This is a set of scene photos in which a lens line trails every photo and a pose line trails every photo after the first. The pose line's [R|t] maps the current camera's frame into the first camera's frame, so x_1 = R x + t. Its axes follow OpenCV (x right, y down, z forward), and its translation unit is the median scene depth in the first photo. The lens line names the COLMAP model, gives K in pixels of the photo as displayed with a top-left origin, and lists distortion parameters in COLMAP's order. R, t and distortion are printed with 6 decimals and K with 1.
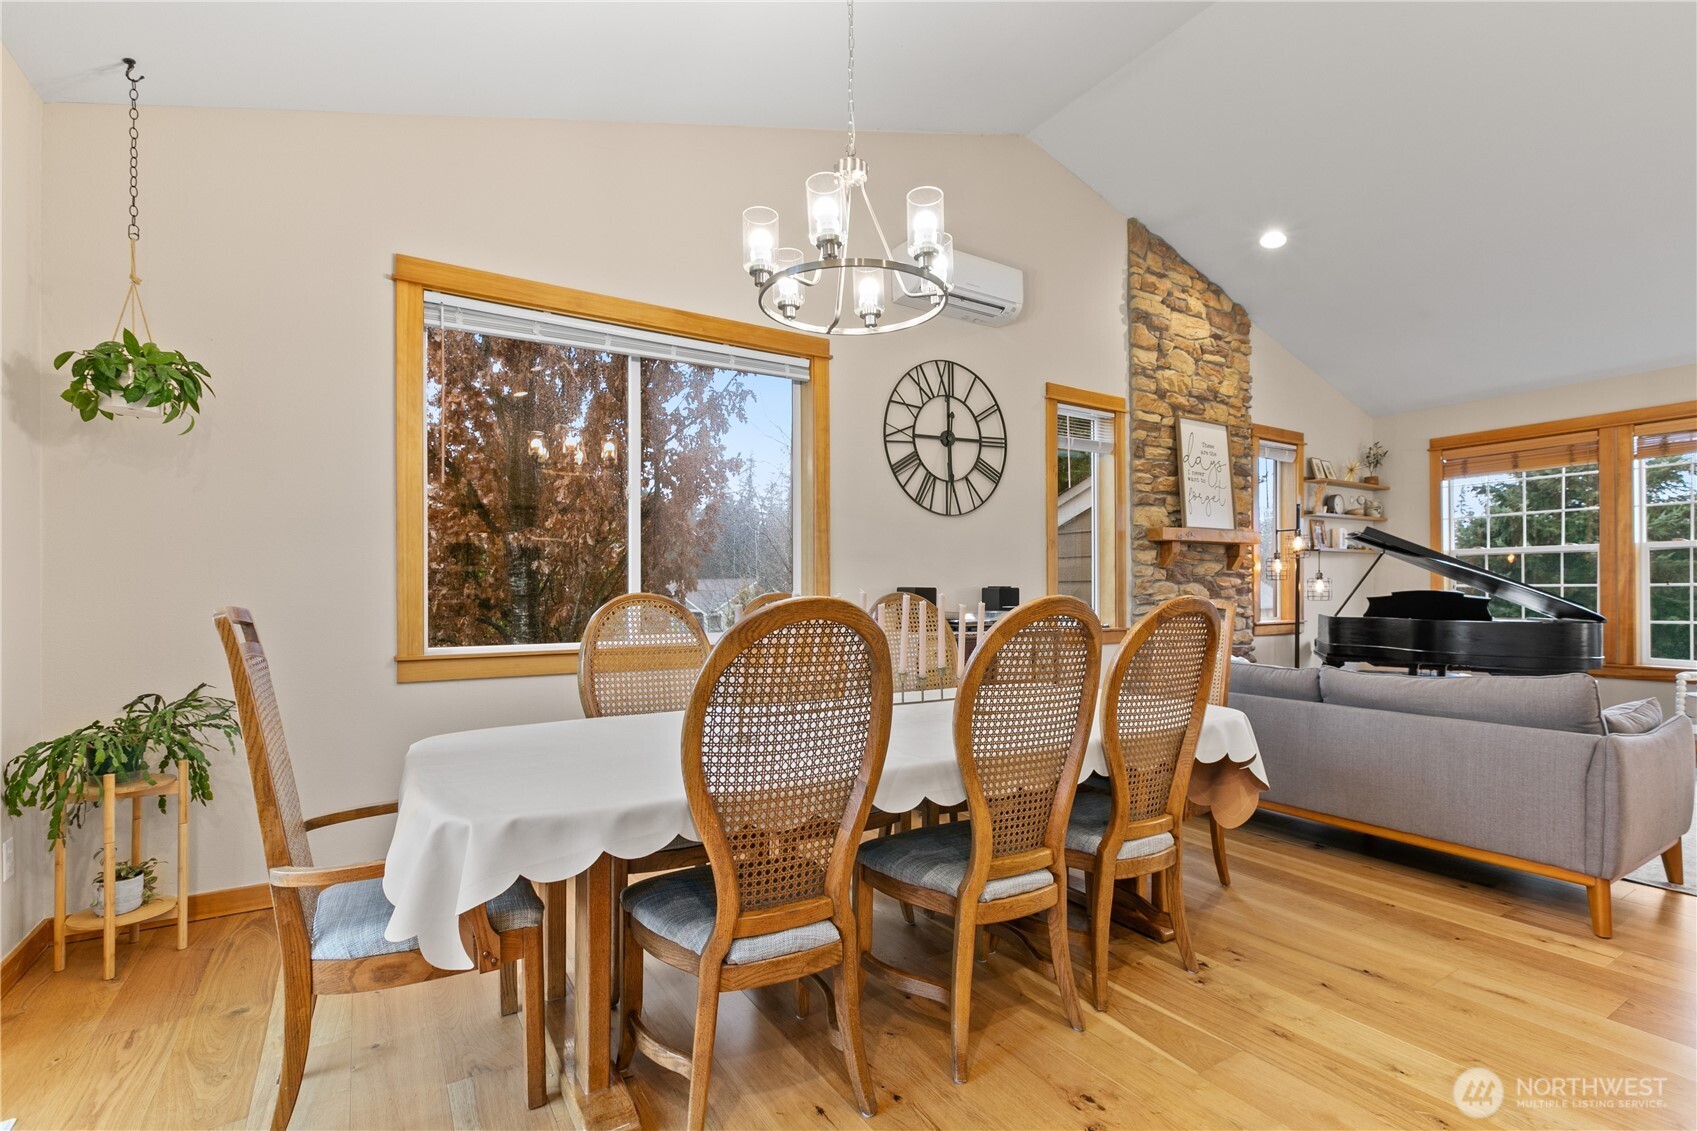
lens RADIAL K [[788.3, 0, 835.1], [0, 788.3, 588.7], [0, 0, 1]] dist [-0.000240, 0.000265]
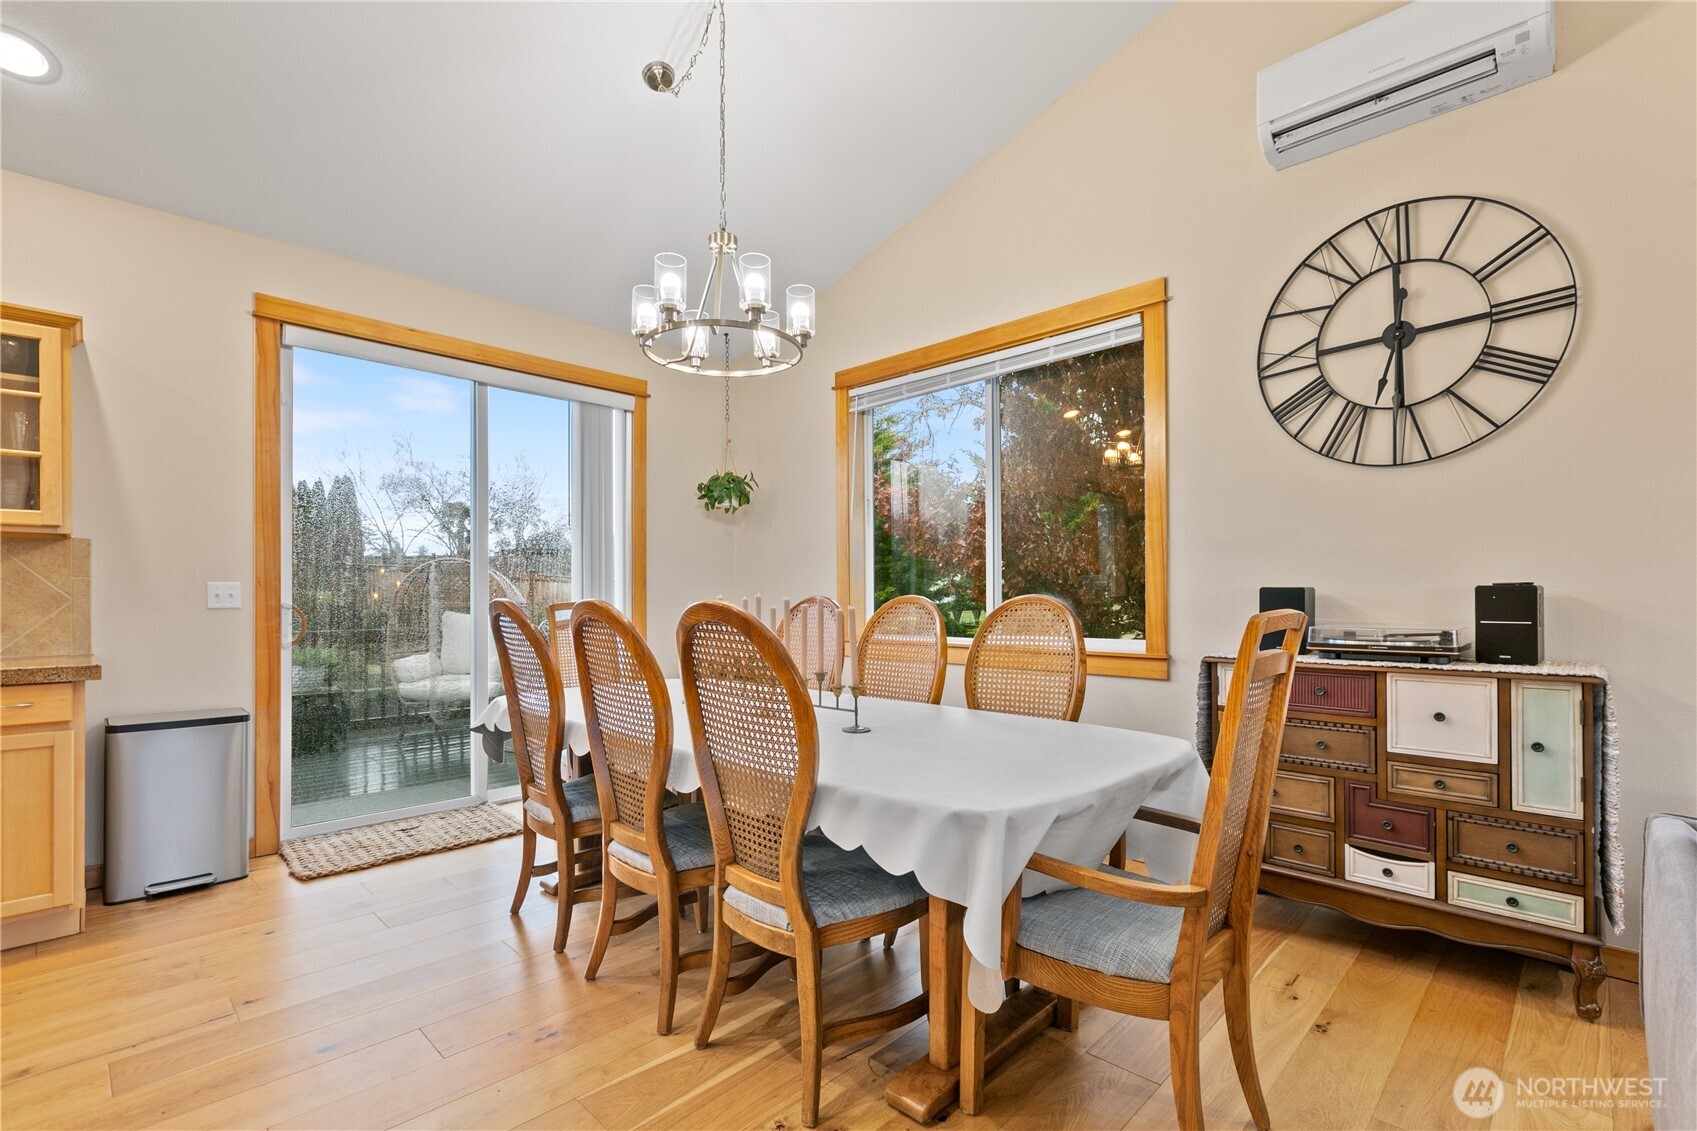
lens RADIAL K [[788.3, 0, 839.9], [0, 788.3, 595.1], [0, 0, 1]] dist [-0.000240, 0.000265]
pose [[0.221185, -0.003673, -0.975225, 0.527455], [0.005185, 0.999983, -0.002591, 0.003179], [0.975218, -0.004483, 0.221200, 0.387032]]
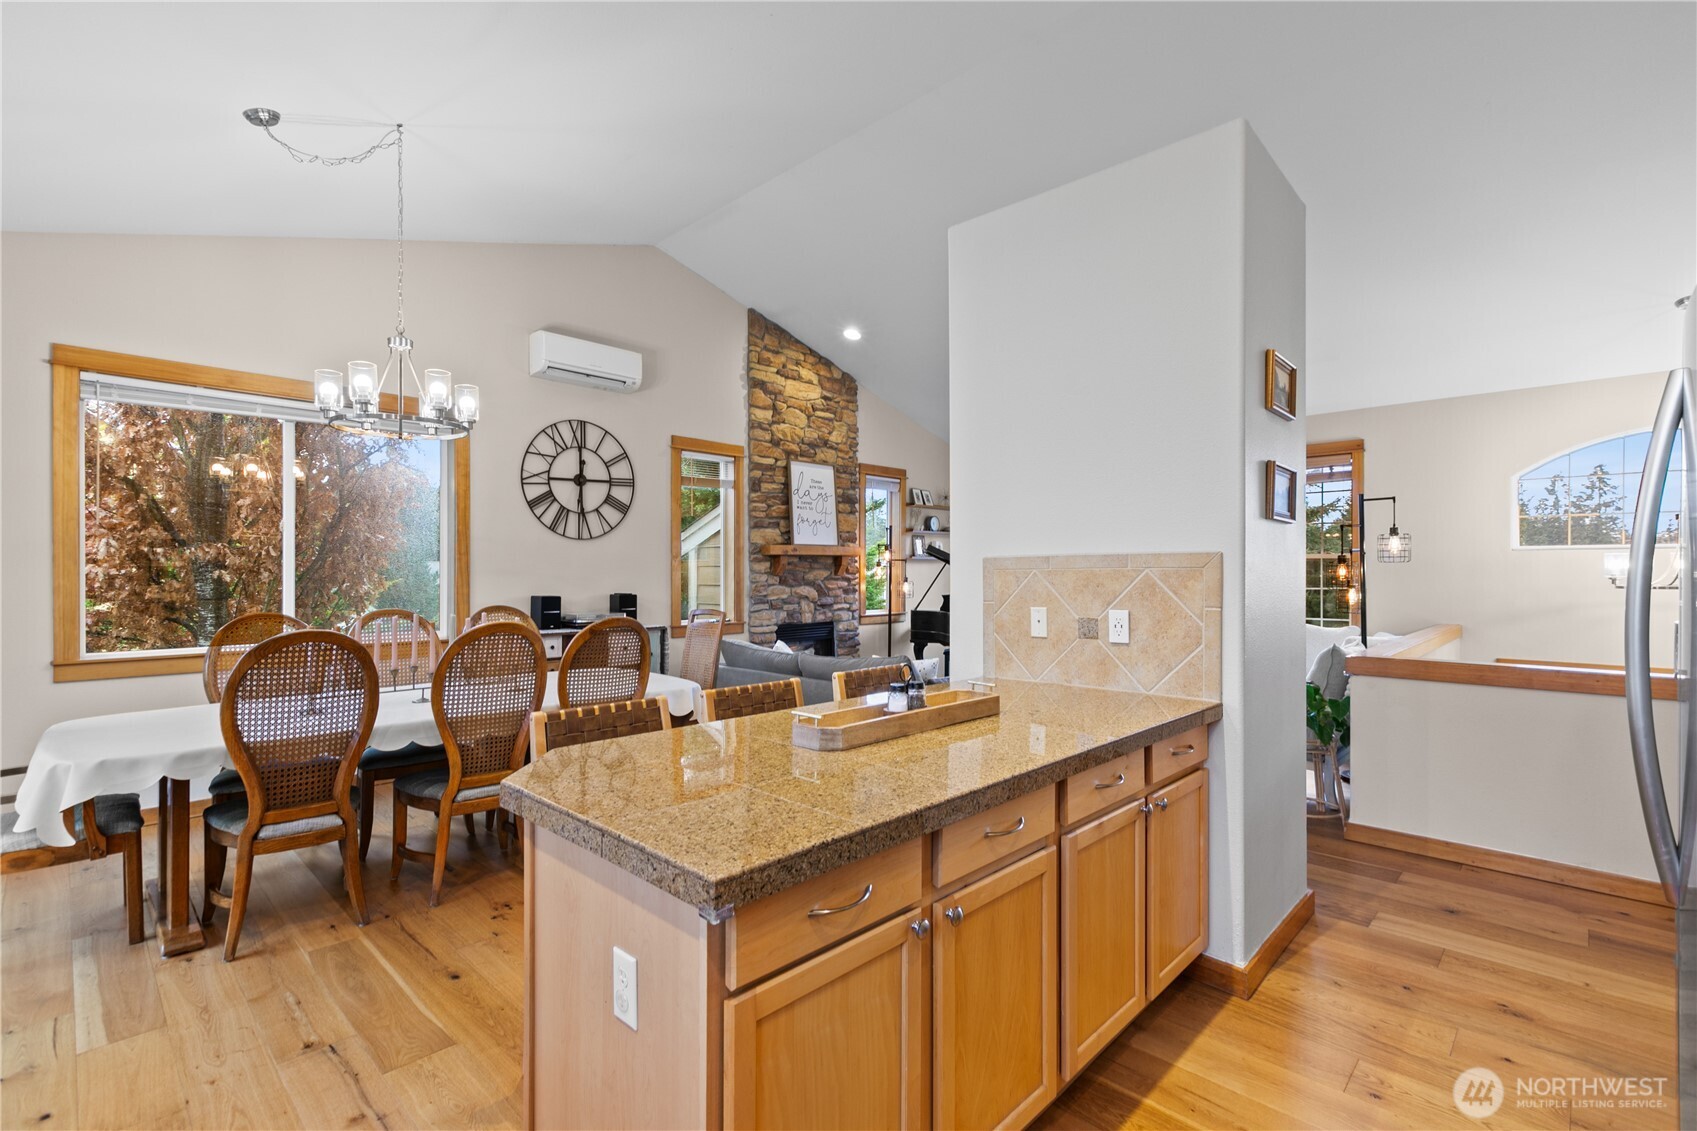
lens RADIAL K [[788.3, 0, 847.6], [0, 788.3, 568.1], [0, 0, 1]] dist [-0.000240, 0.000265]
pose [[0.969885, 0.003308, 0.243542, 0.214659], [-0.003797, 0.999992, 0.001536, -0.041150], [-0.243535, -0.002415, 0.969889, -0.309507]]
